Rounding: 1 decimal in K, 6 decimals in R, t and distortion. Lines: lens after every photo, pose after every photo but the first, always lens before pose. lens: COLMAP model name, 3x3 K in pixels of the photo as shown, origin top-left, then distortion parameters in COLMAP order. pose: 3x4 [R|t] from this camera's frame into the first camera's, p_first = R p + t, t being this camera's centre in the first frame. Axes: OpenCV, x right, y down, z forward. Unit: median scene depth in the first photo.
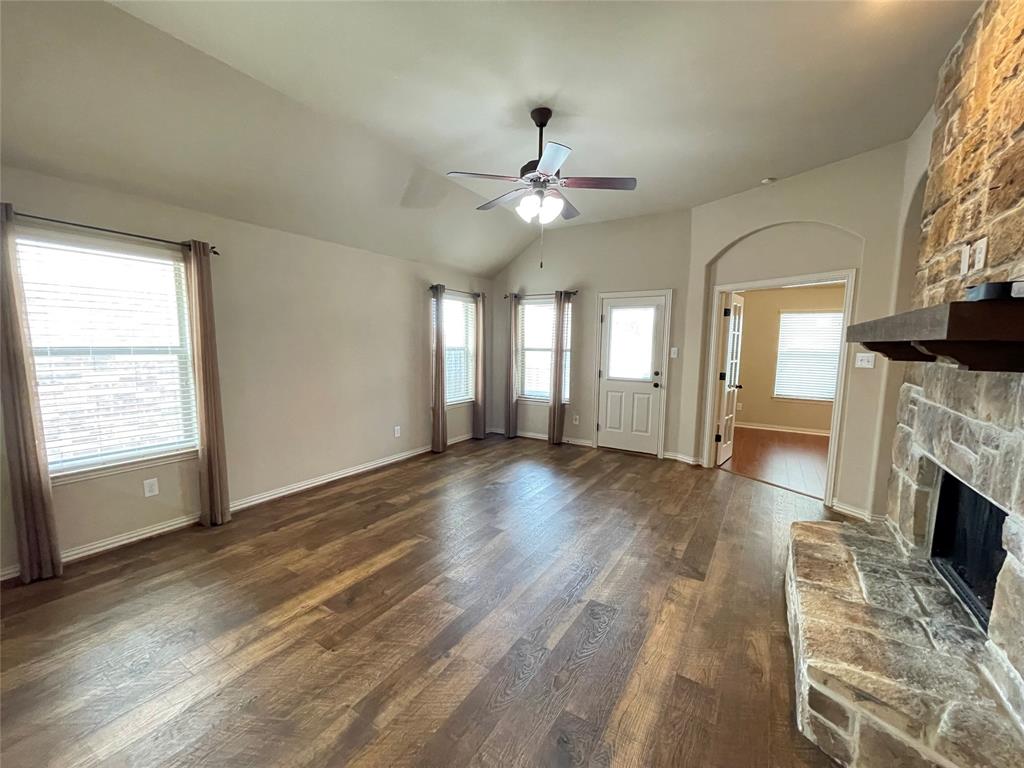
lens RADIAL K [[414.4, 0, 514.6], [0, 414.4, 387.5], [0, 0, 1]] dist [0.004330, -0.000035]
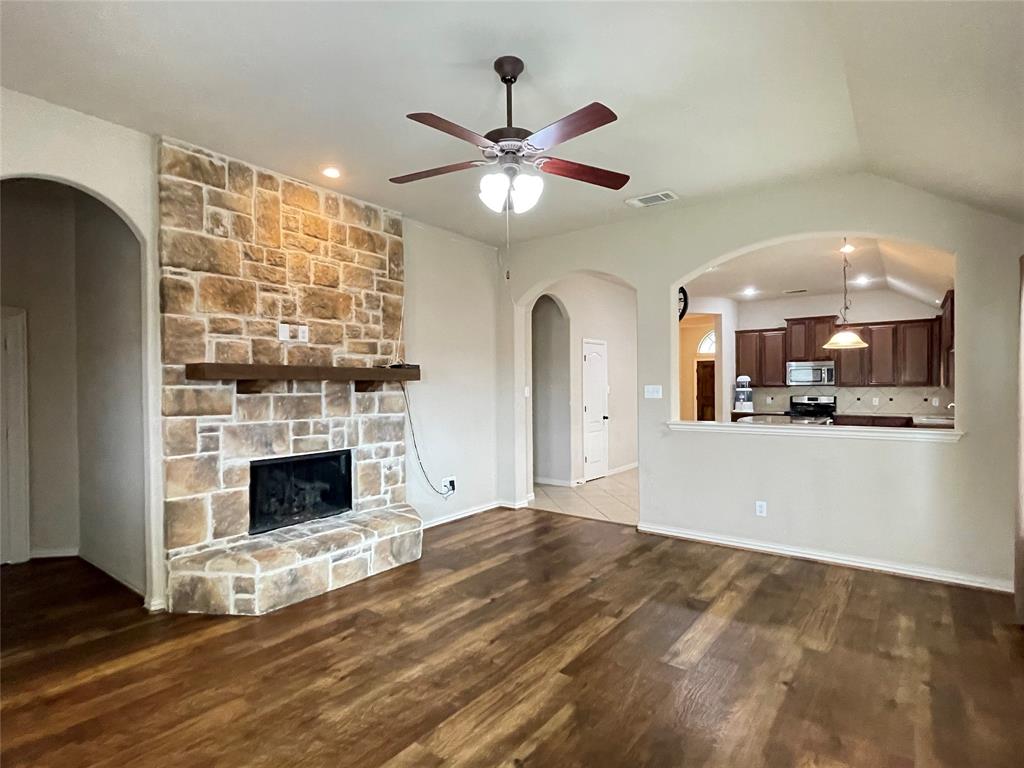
lens RADIAL K [[524.9, 0, 517.9], [0, 524.9, 387.8], [0, 0, 1]] dist [-0.001732, -0.001250]
pose [[-0.995998, -0.007038, 0.089102, -0.021417], [0.003324, 0.993289, 0.115614, -0.126536], [-0.089317, 0.115448, -0.989290, 1.195579]]
